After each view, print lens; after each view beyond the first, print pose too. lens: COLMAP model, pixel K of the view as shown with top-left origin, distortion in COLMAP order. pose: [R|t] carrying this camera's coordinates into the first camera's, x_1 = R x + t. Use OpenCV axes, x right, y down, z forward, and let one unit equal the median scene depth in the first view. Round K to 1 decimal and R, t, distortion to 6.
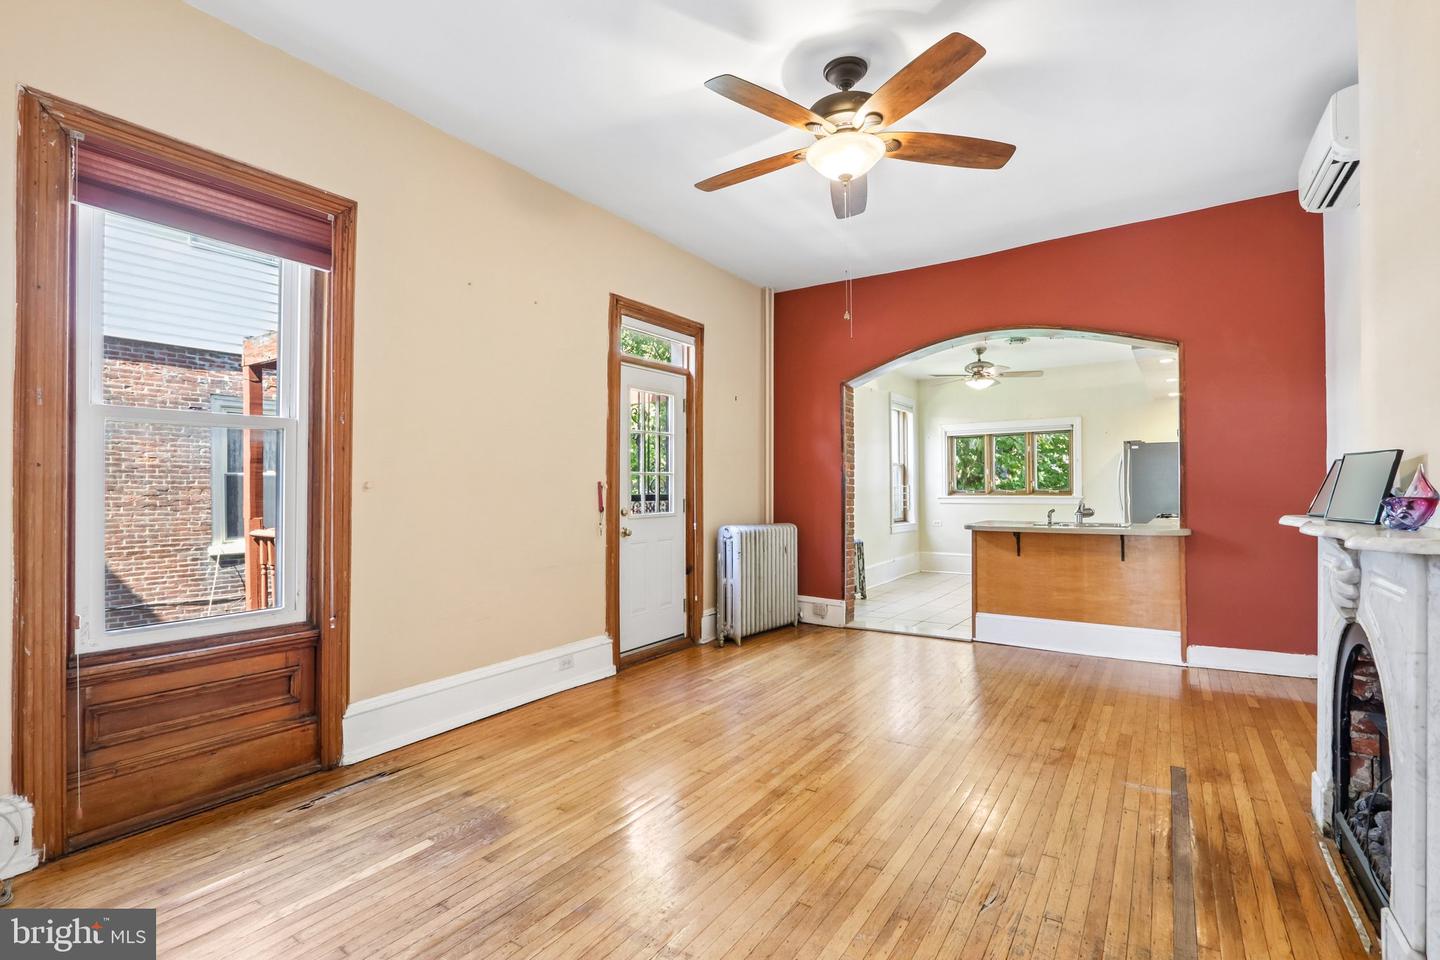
lens RADIAL K [[666.6, 0, 730.6], [0, 666.6, 487.5], [0, 0, 1]] dist [-0.014984, 0.001668]
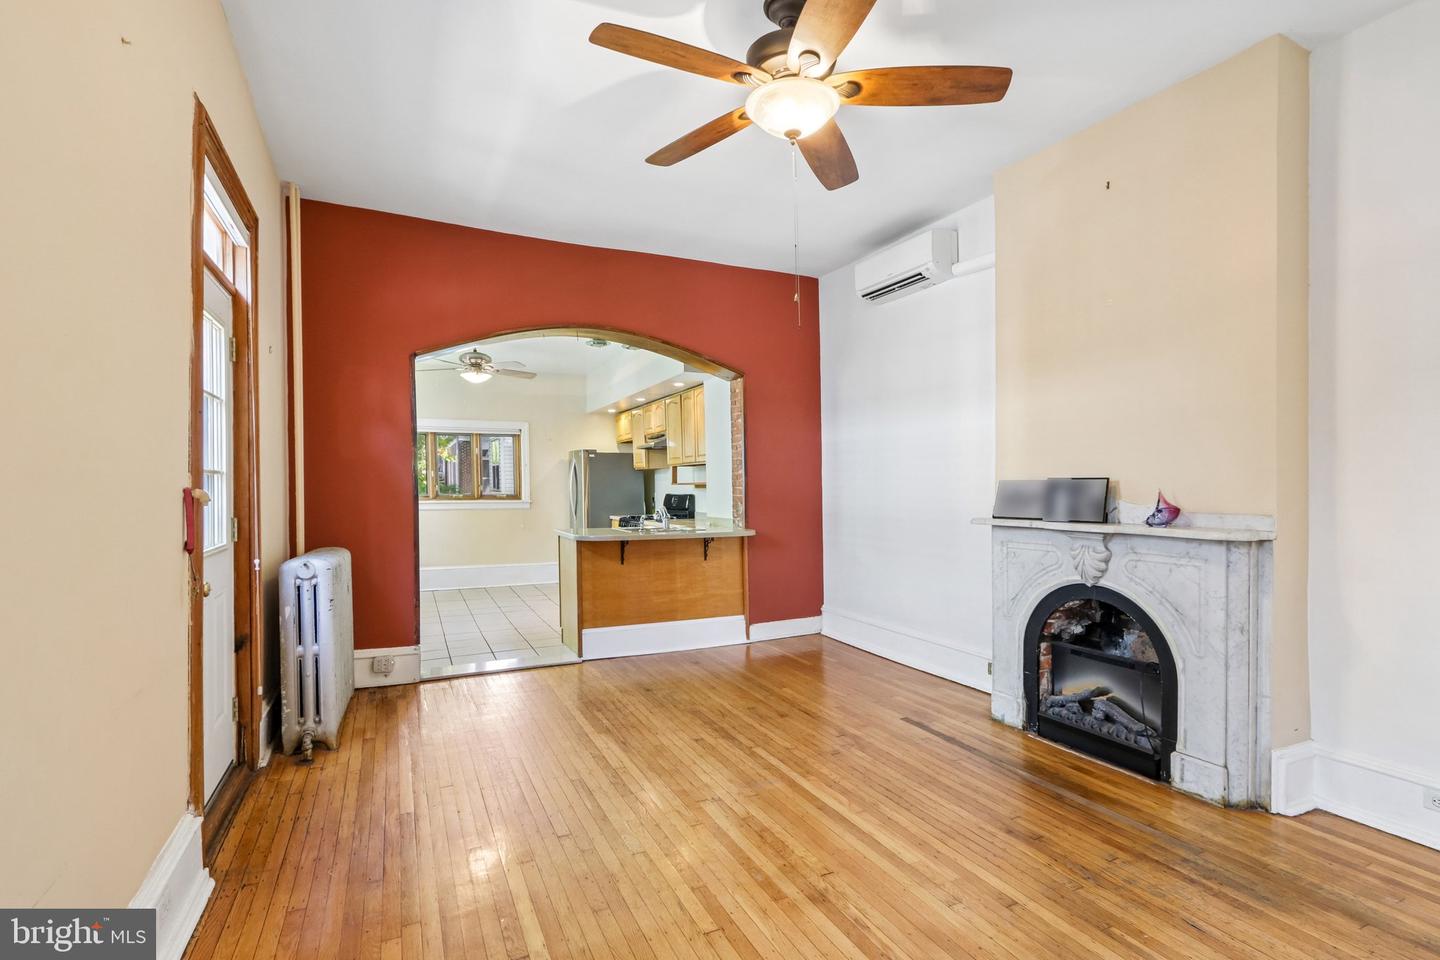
lens RADIAL K [[666.6, 0, 726.0], [0, 666.6, 490.7], [0, 0, 1]] dist [-0.014984, 0.001668]
pose [[0.504153, 0.002354, 0.863611, -0.388752], [-0.006209, 0.999980, 0.000899, -0.009043], [-0.863592, -0.005815, 0.504157, 0.422536]]
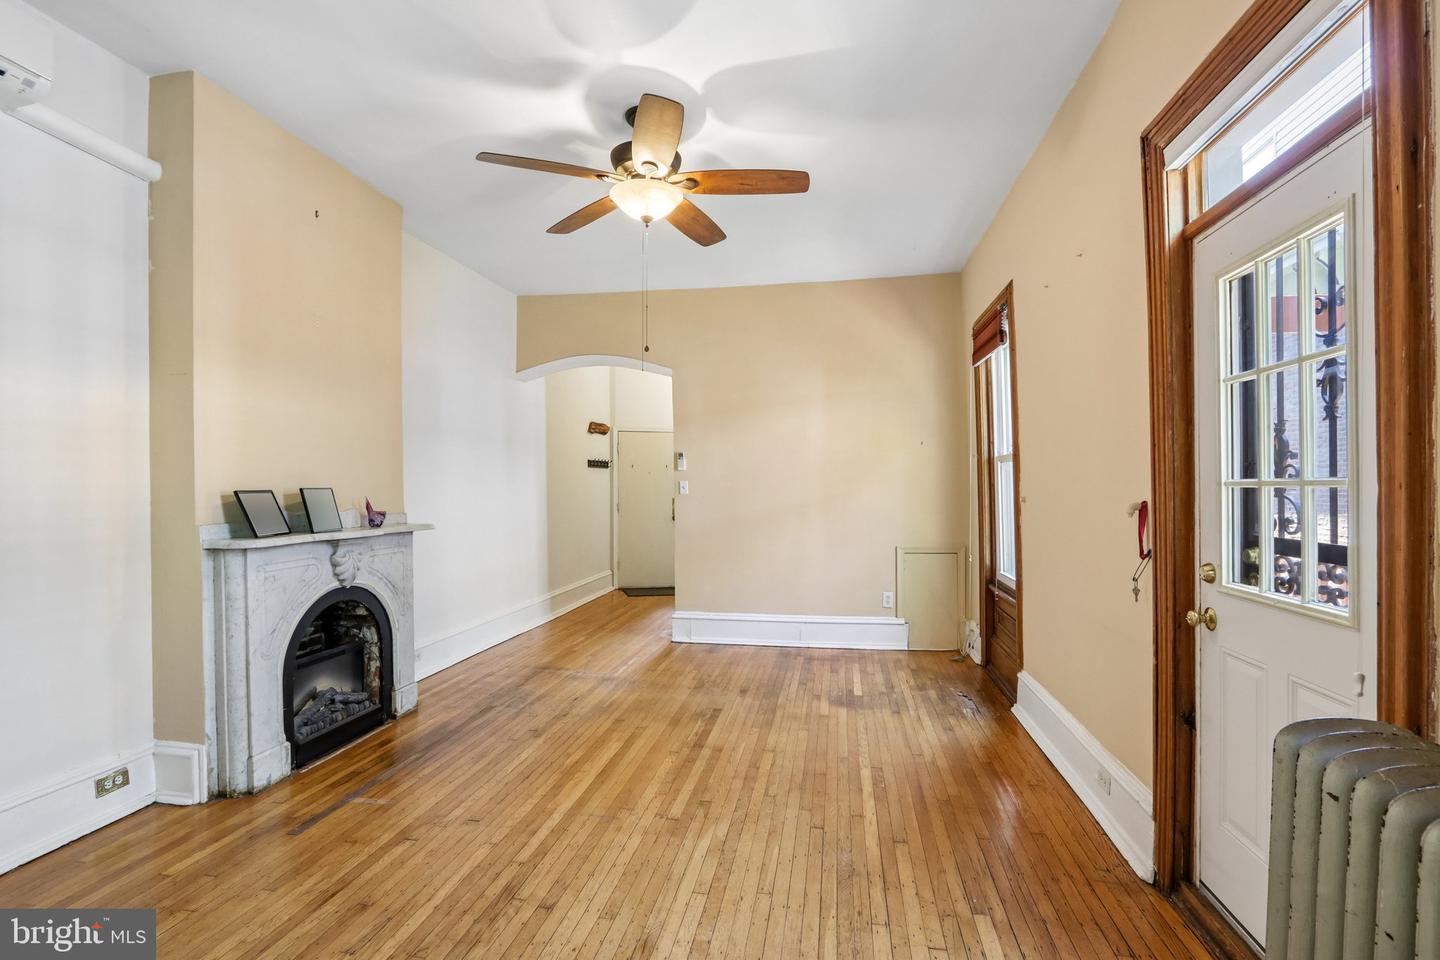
lens RADIAL K [[666.6, 0, 696.6], [0, 666.6, 479.3], [0, 0, 1]] dist [-0.014984, 0.001668]
pose [[-0.932771, 0.008077, -0.360378, 0.315874], [0.010913, 0.999923, -0.005834, -0.026391], [0.360303, -0.009375, -0.932788, 1.309693]]
